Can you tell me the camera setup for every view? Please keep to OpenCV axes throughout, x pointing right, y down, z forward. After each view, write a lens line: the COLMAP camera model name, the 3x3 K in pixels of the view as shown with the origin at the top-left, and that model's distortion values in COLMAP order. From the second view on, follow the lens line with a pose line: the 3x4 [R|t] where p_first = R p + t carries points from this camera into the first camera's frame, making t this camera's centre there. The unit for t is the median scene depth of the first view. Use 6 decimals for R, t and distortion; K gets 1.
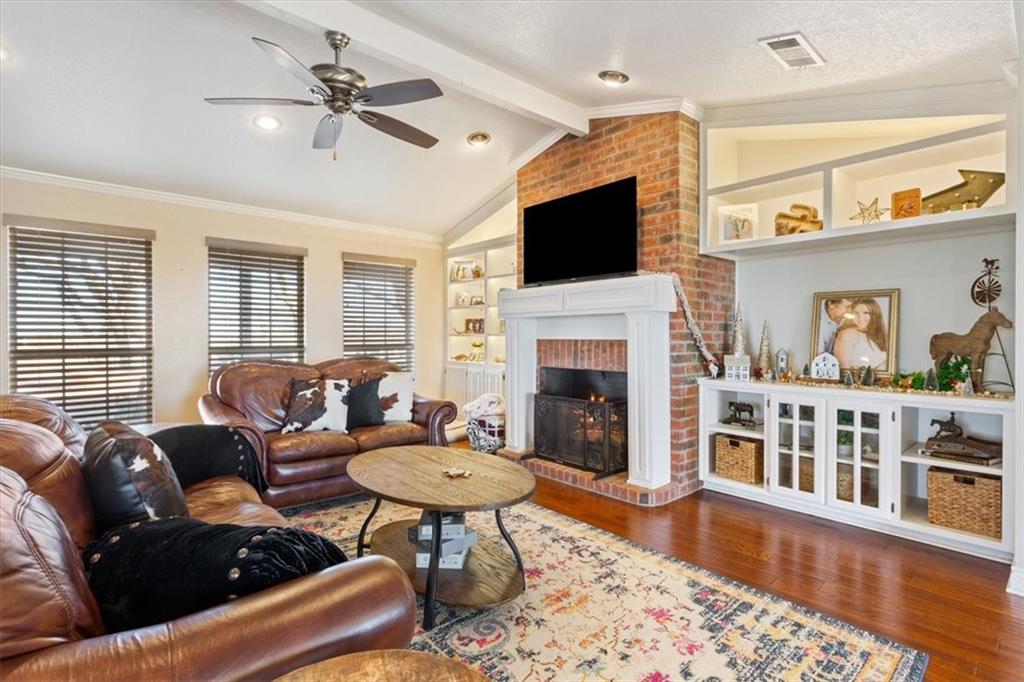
lens RADIAL K [[501.2, 0, 511.6], [0, 501.2, 334.0], [0, 0, 1]] dist [-0.001687, 0.000025]
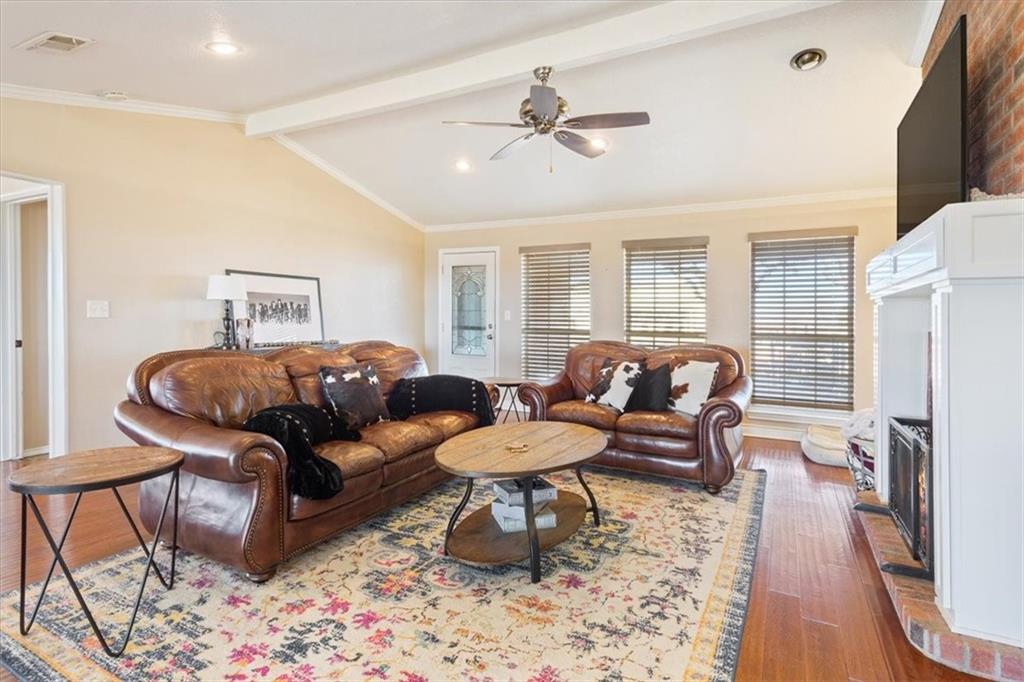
lens RADIAL K [[502.2, 0, 513.8], [0, 502.2, 324.0], [0, 0, 1]] dist [-0.001773, 0.000148]
pose [[0.349096, 0.016695, -0.936938, 0.744432], [-0.011869, 0.999840, 0.013393, -0.003072], [0.937012, 0.006445, 0.349239, 0.504374]]
